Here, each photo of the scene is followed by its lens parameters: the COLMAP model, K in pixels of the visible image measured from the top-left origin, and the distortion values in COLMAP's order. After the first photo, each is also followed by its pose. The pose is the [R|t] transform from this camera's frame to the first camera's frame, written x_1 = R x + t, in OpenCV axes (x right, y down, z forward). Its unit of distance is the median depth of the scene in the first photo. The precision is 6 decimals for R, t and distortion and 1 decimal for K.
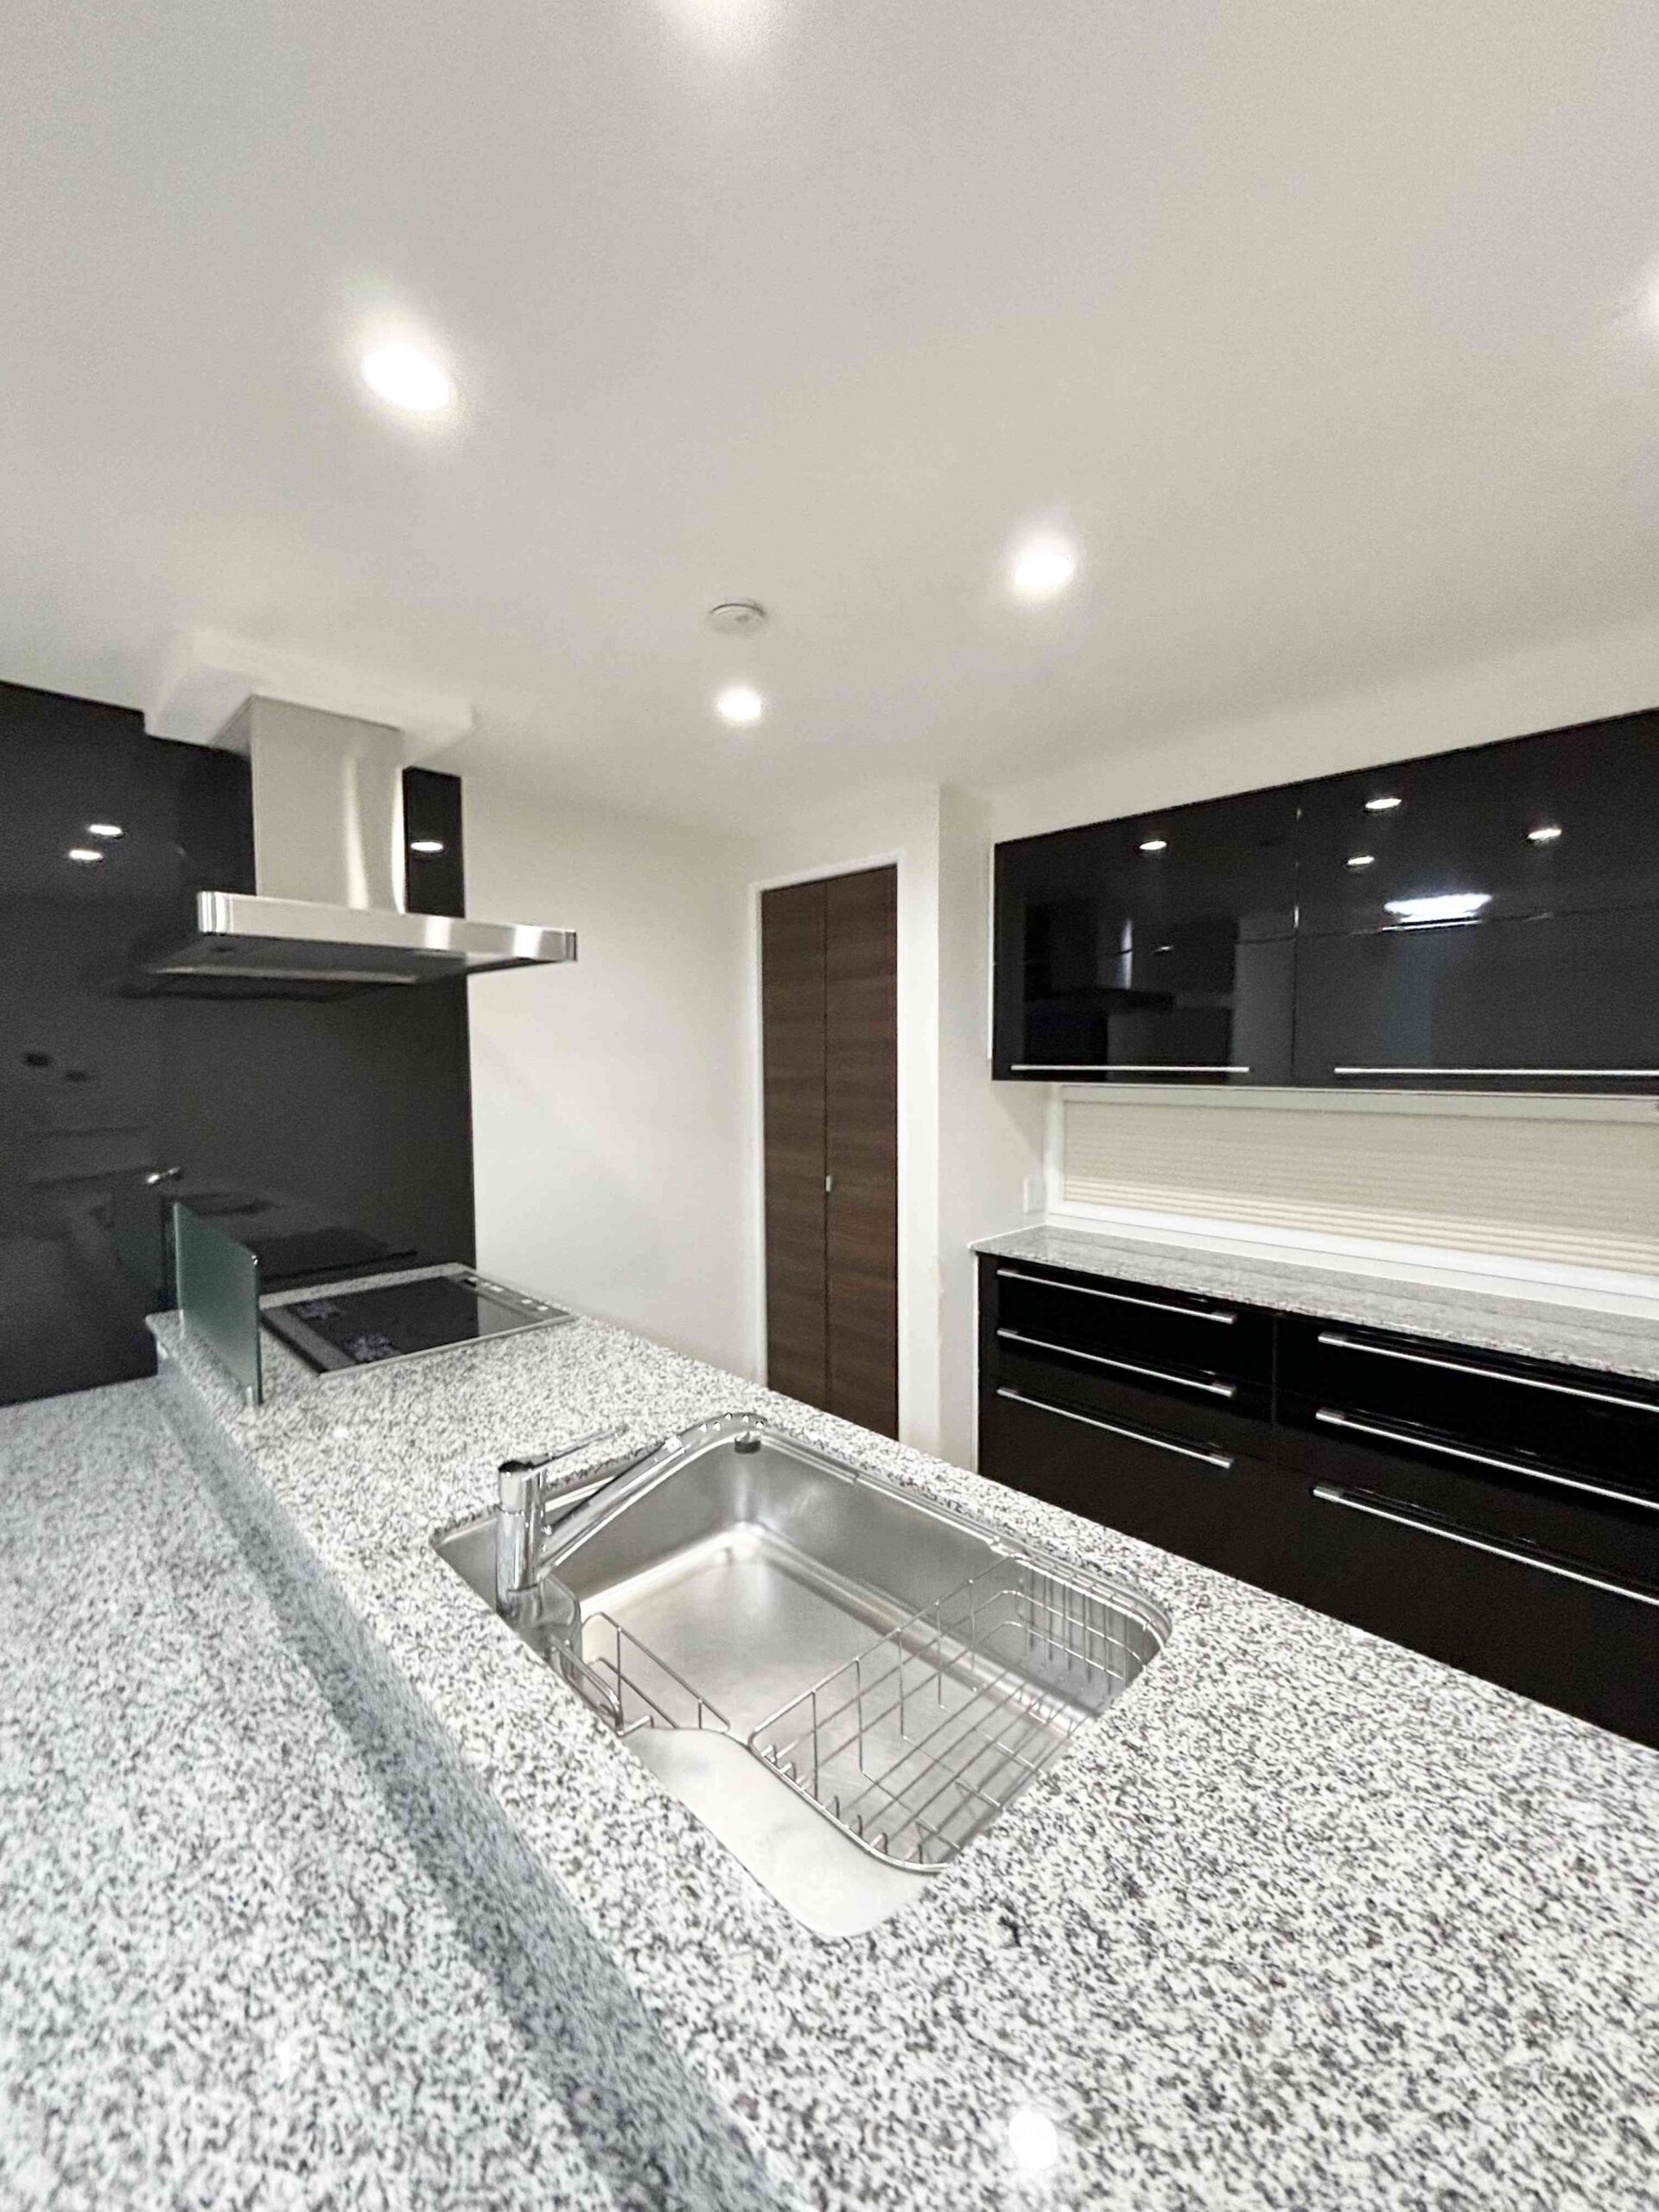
lens RADIAL K [[892.7, 0, 836.7], [0, 892.7, 1108.8], [0, 0, 1]] dist [-0.007316, -0.000256]
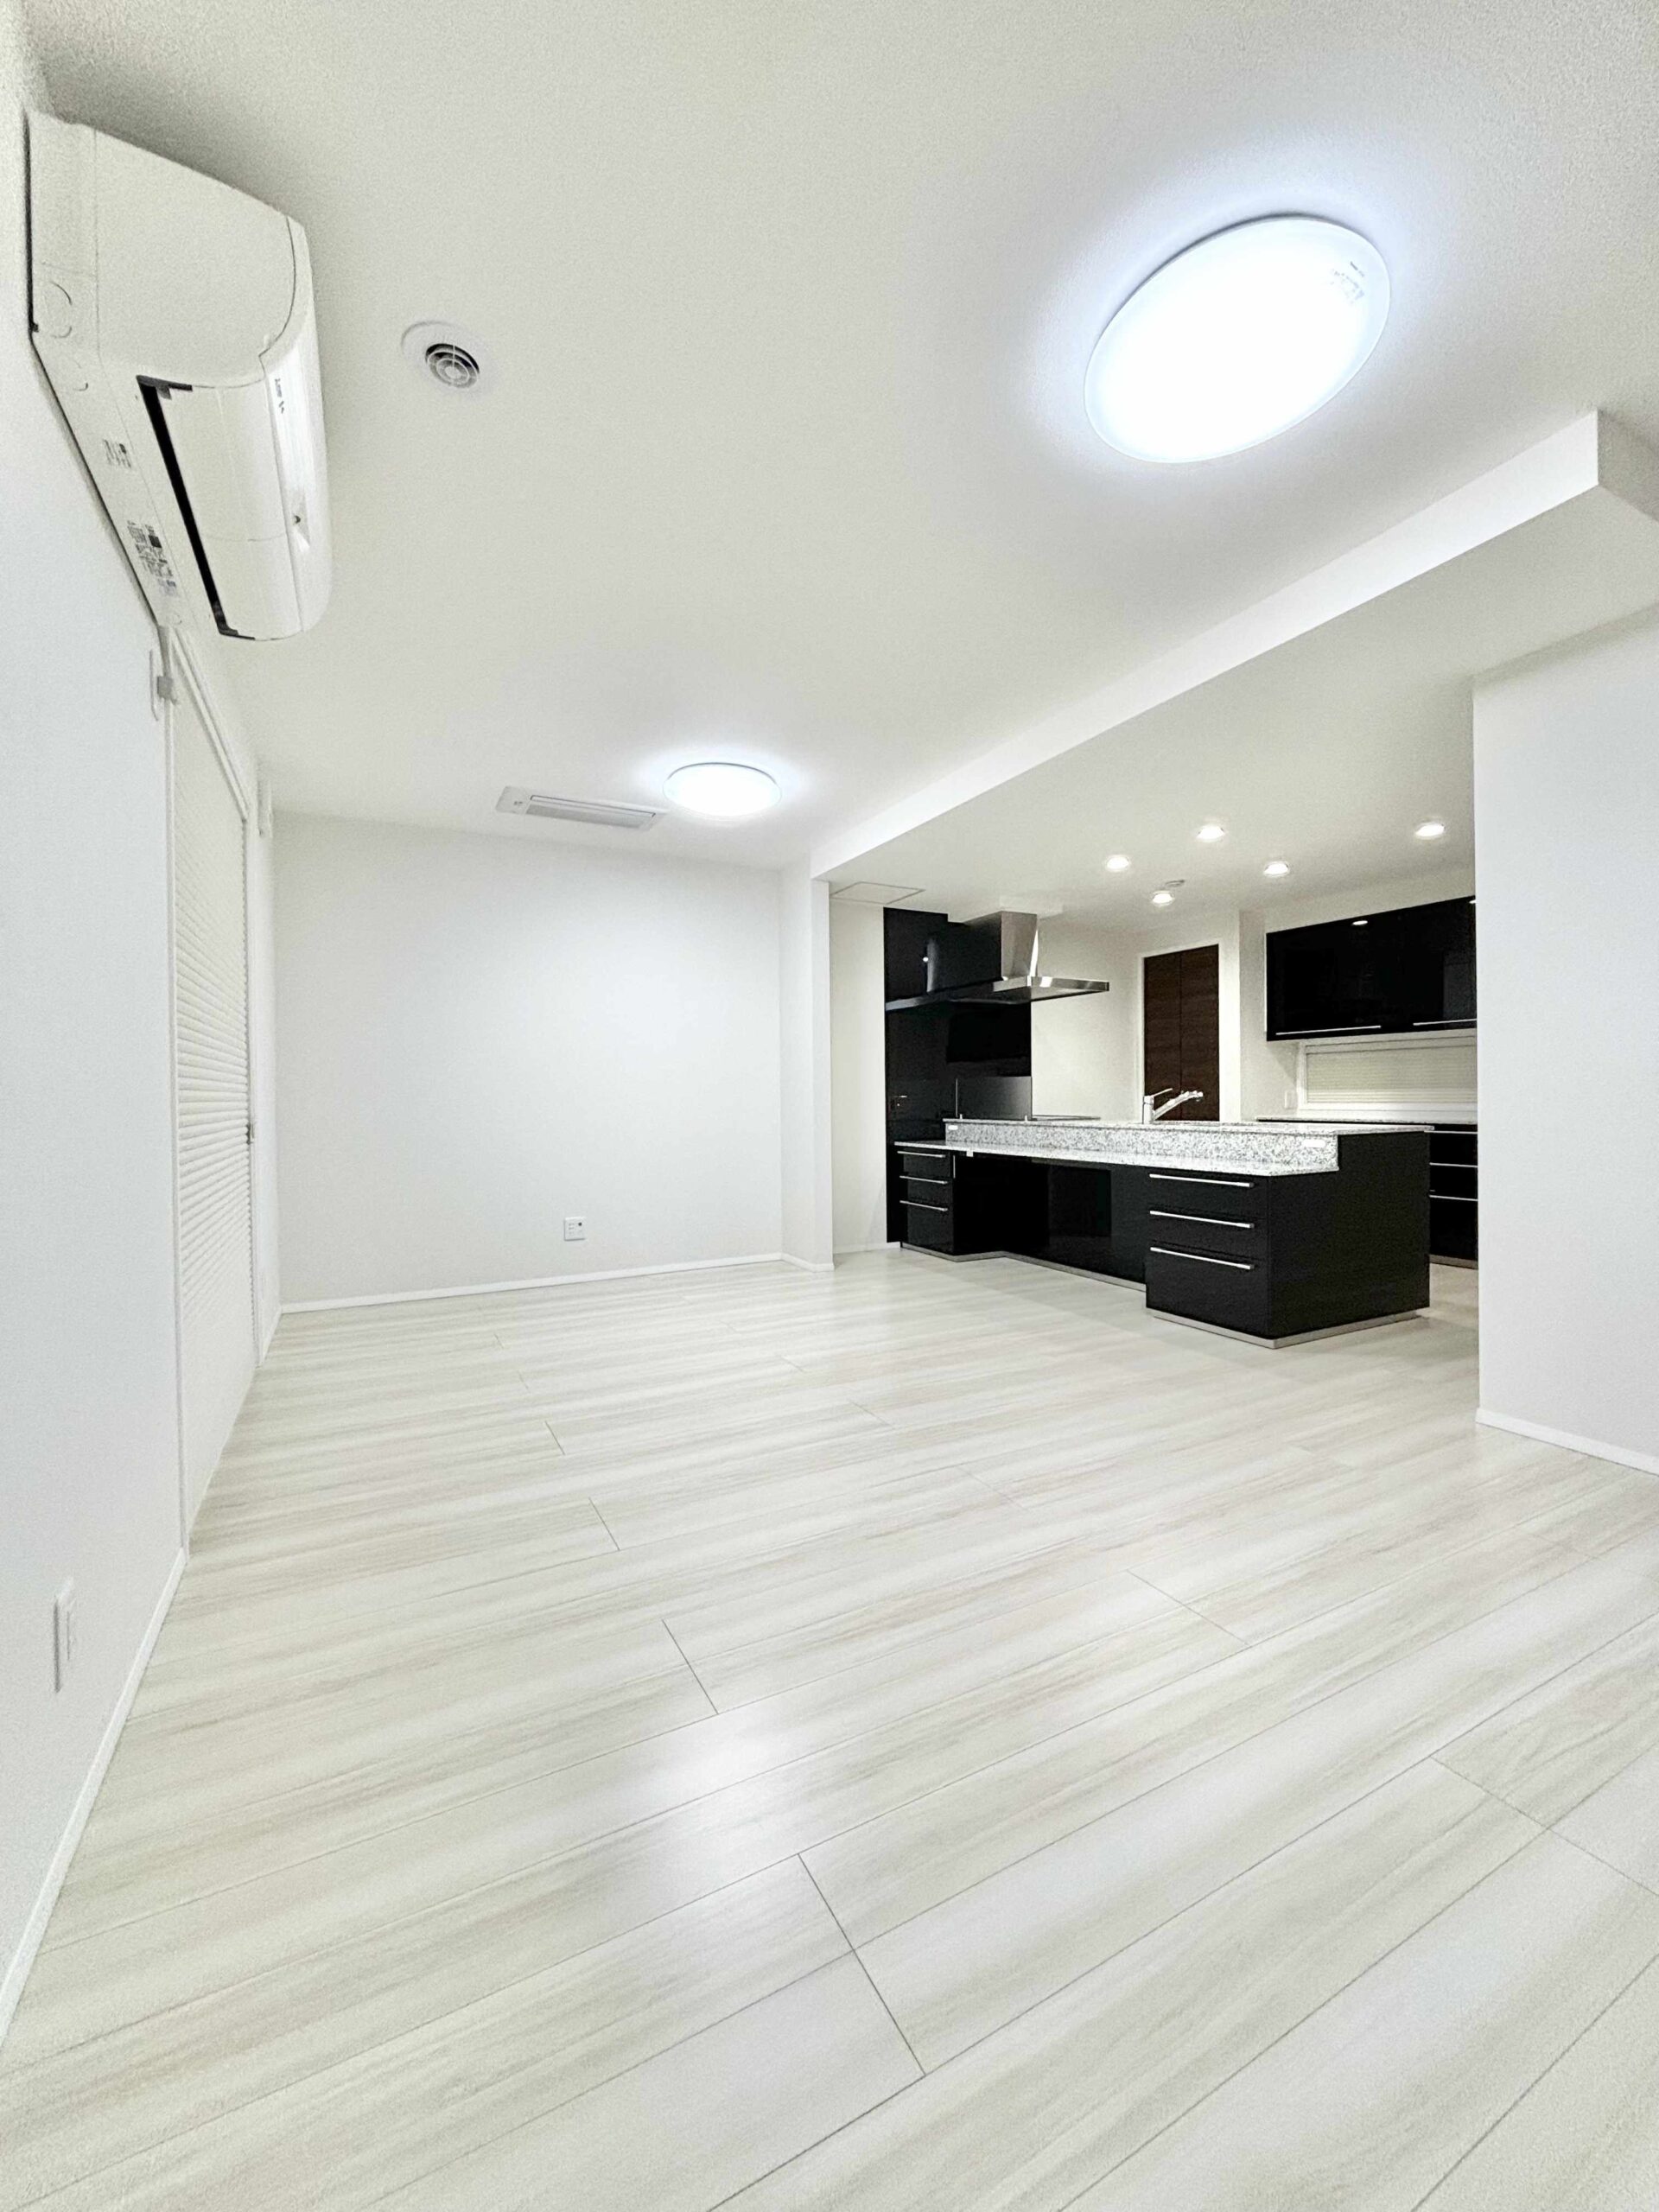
lens RADIAL K [[892.7, 0, 816.7], [0, 892.7, 1104.4], [0, 0, 1]] dist [-0.007316, -0.000256]
pose [[0.950085, 0.000970, -0.311990, -0.192161], [-0.014045, 0.999114, -0.039665, 0.227978], [0.311676, 0.042067, 0.949257, -1.421121]]
